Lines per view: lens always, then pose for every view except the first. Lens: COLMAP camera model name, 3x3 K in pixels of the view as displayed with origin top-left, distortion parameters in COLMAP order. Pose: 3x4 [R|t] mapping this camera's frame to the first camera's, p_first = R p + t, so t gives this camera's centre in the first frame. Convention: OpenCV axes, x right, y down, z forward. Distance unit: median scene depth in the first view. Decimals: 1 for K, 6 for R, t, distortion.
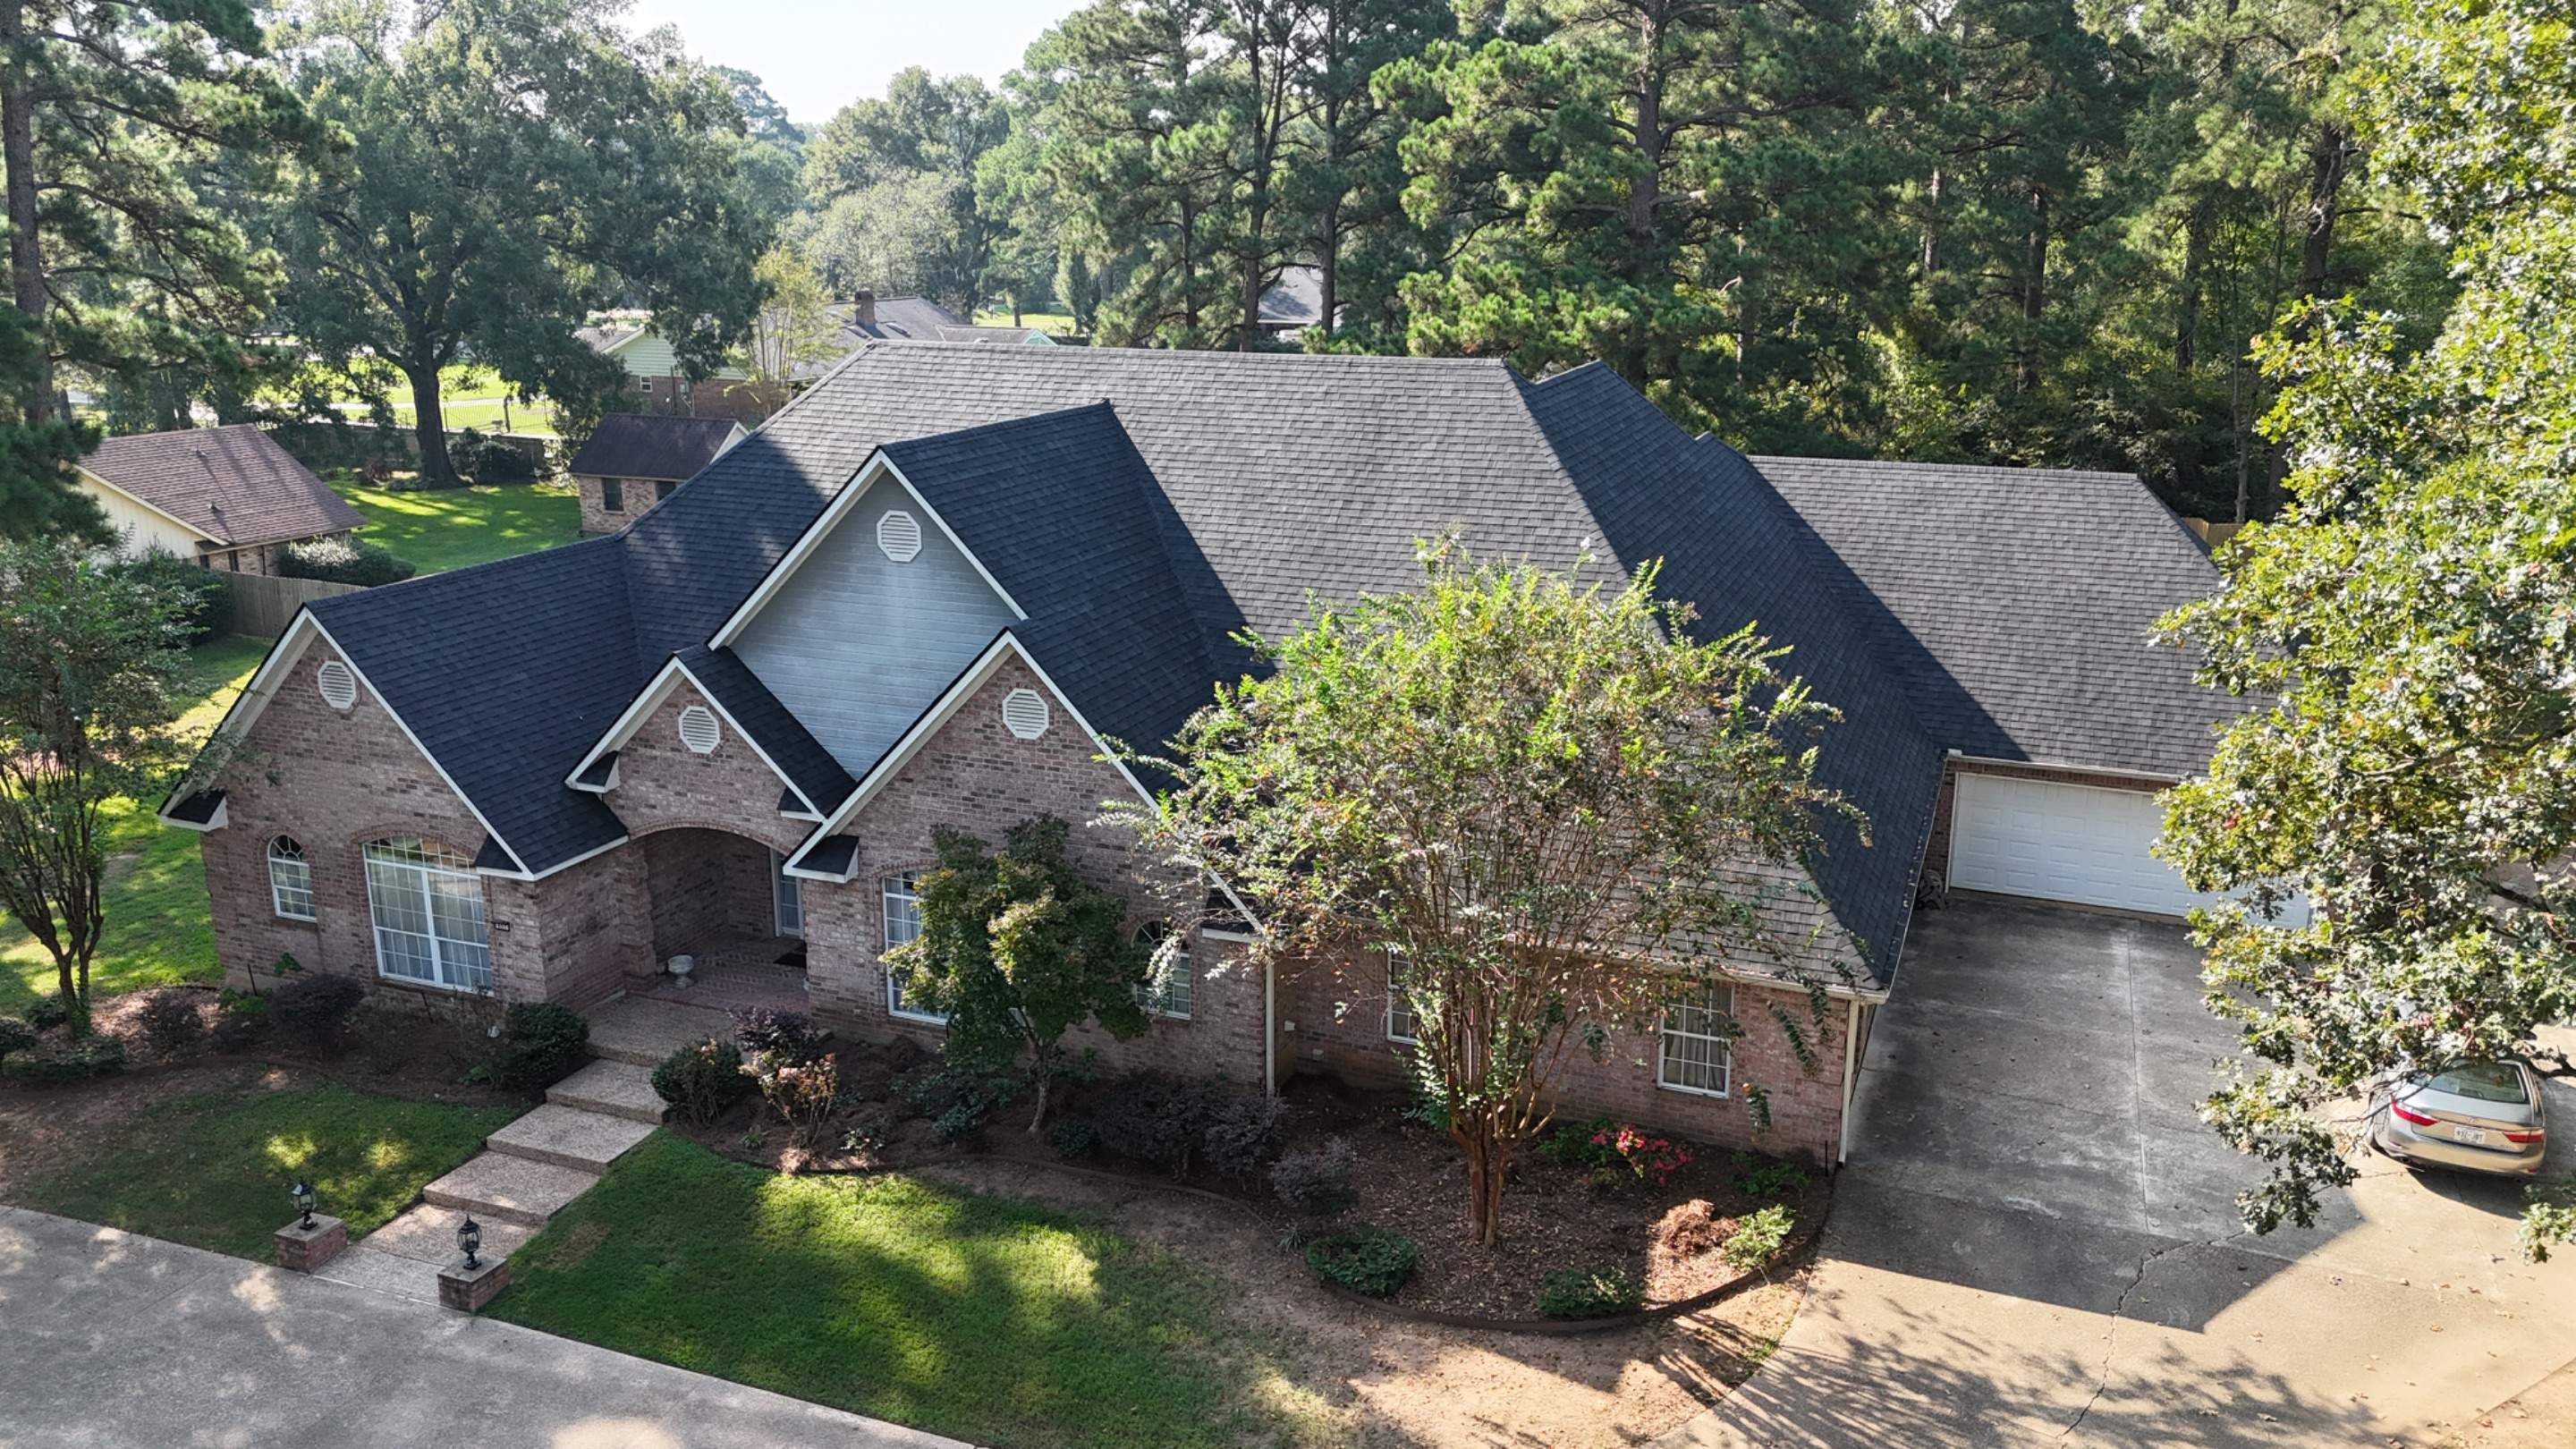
lens RADIAL K [[1895.4, 0, 1288.0], [0, 1895.4, 724.5], [0, 0, 1]] dist [0.089329, -0.107018]
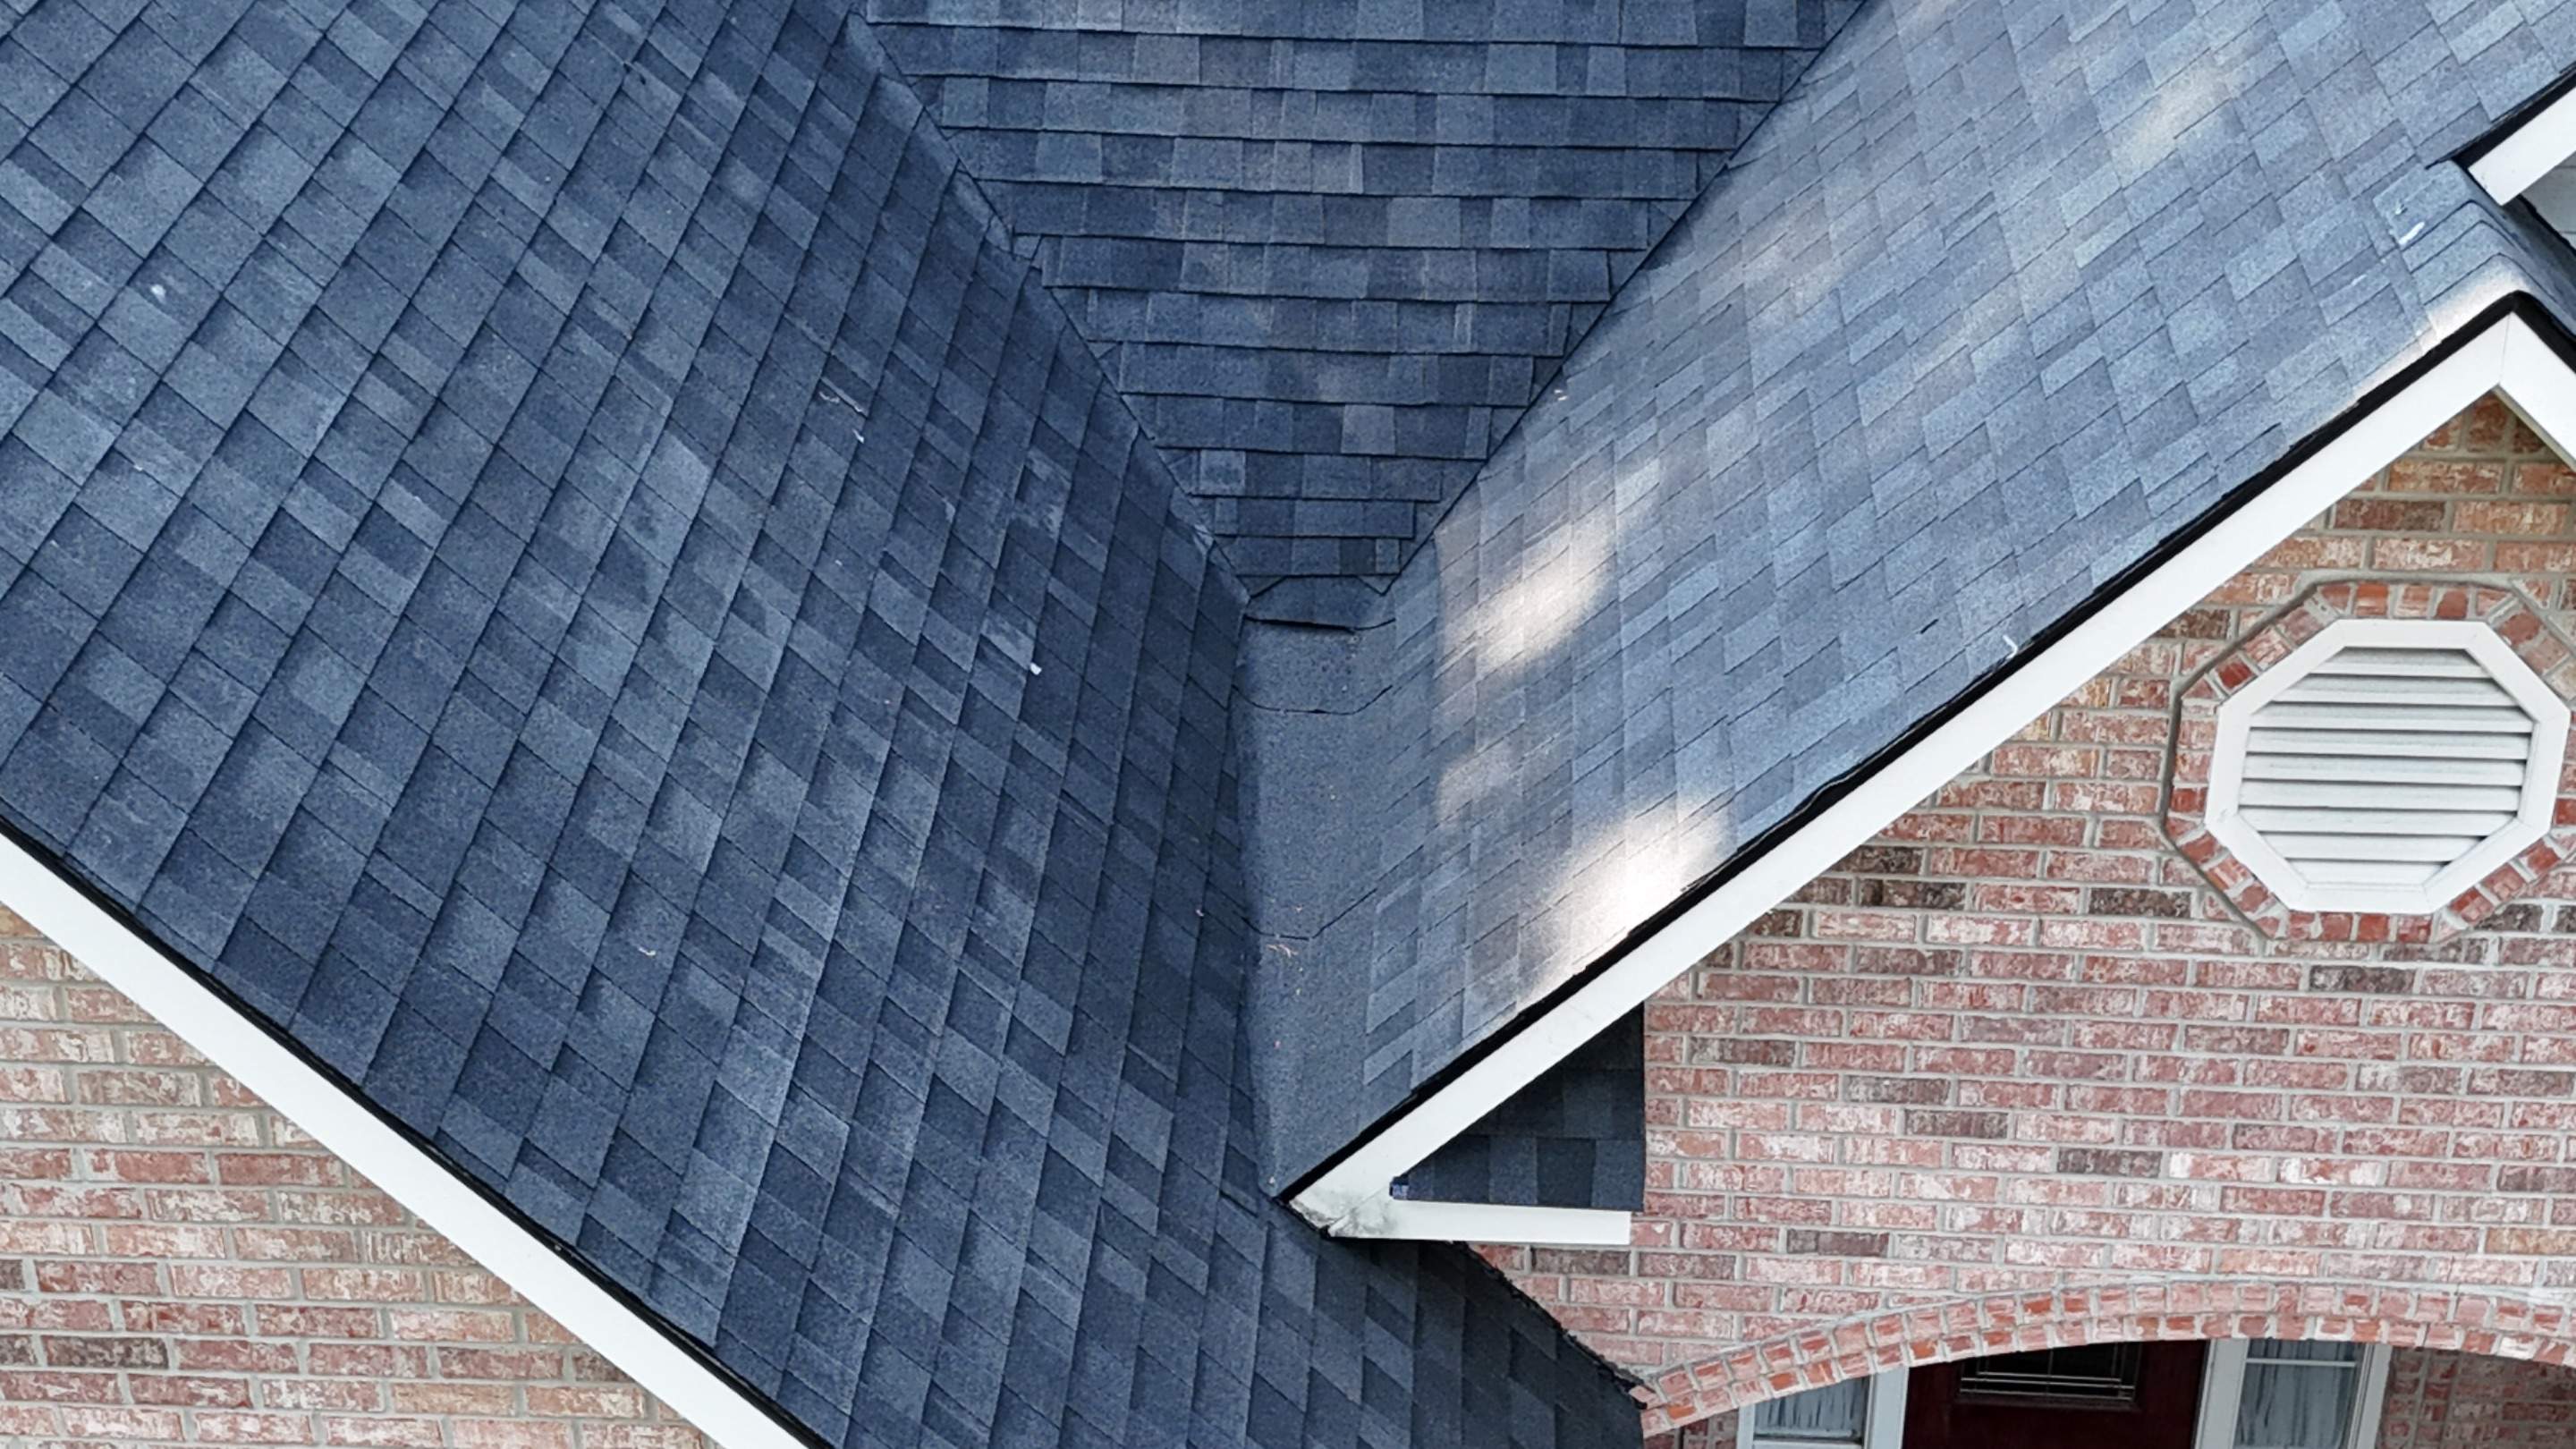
lens RADIAL K [[3789.8, 0, 1260.0], [0, 3789.8, 740.4], [0, 0, 1]] dist [0.184543, -0.577558]
pose [[0.946368, -0.160159, 0.280602, -0.455899], [0.083383, 0.960139, 0.266796, -0.080143], [-0.312146, -0.229090, 0.921999, 0.747017]]
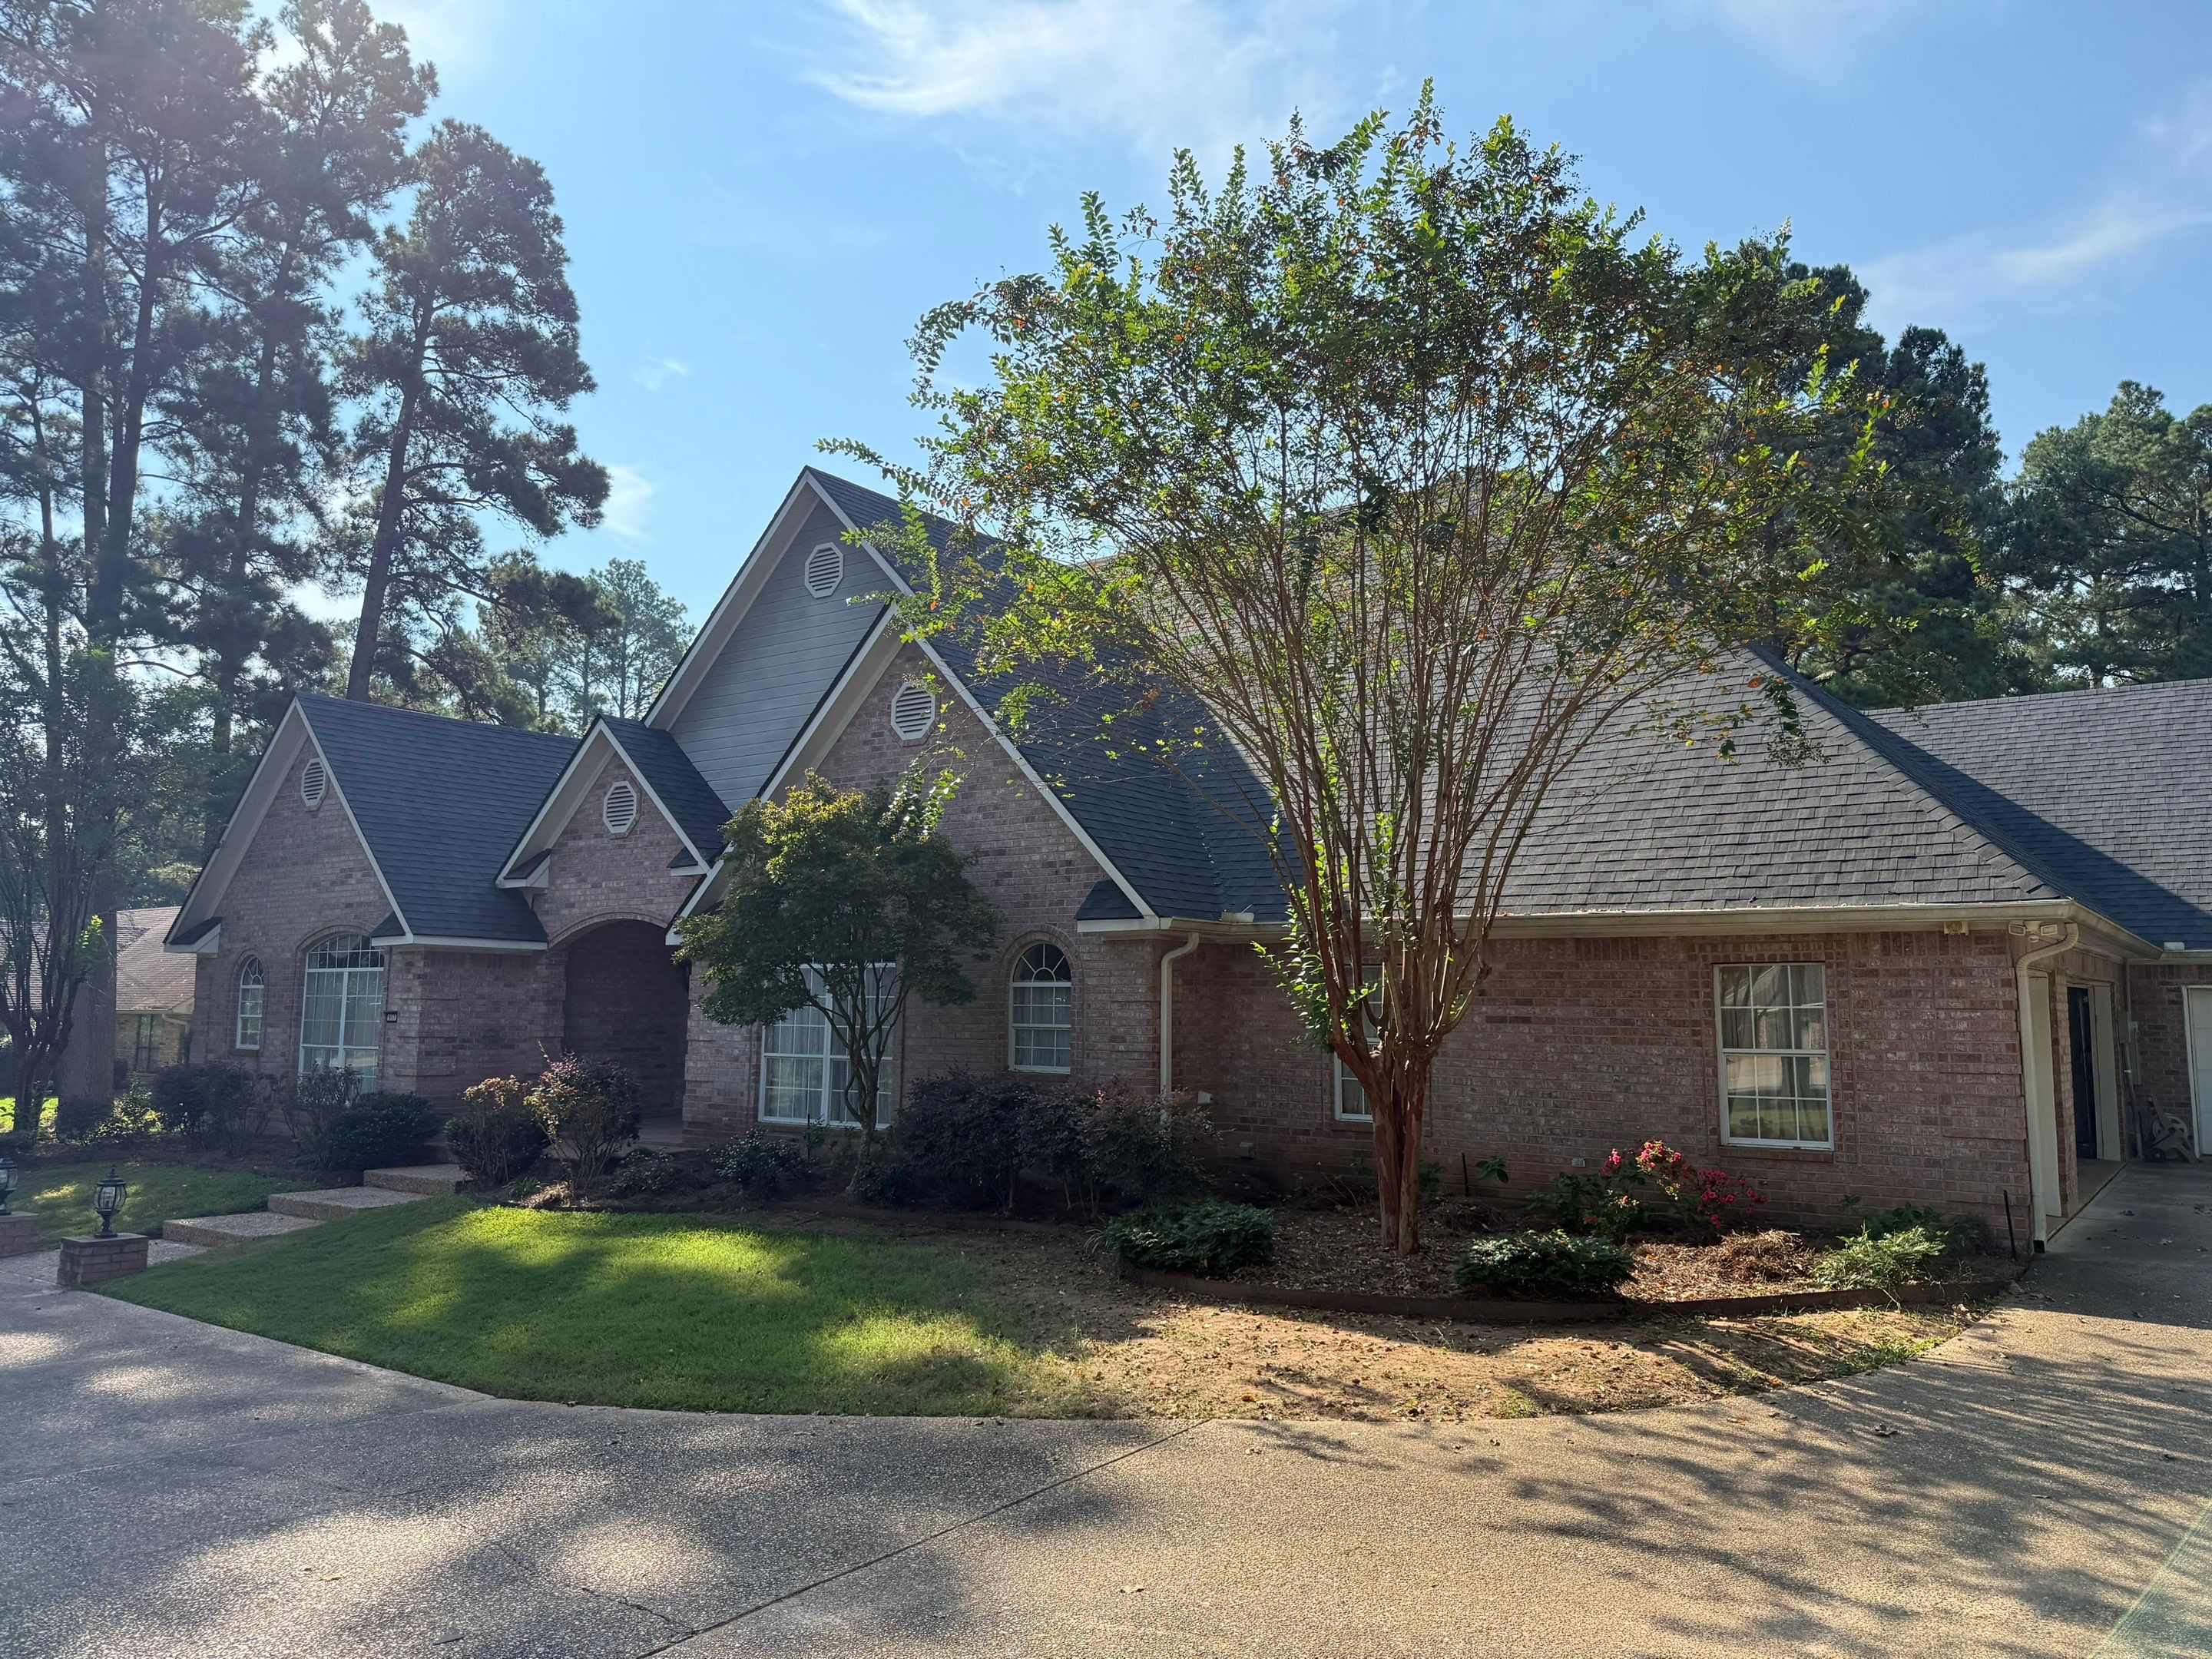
lens RADIAL K [[1555.2, 0, 1104.9], [0, 1555.2, 810.0], [0, 0, 1]] dist [0.087830, -0.126510]
pose [[0.967261, -0.022343, -0.252797, 0.111897], [-0.076976, 0.923360, -0.376139, 0.267503], [0.241827, 0.383284, 0.891411, 0.366585]]
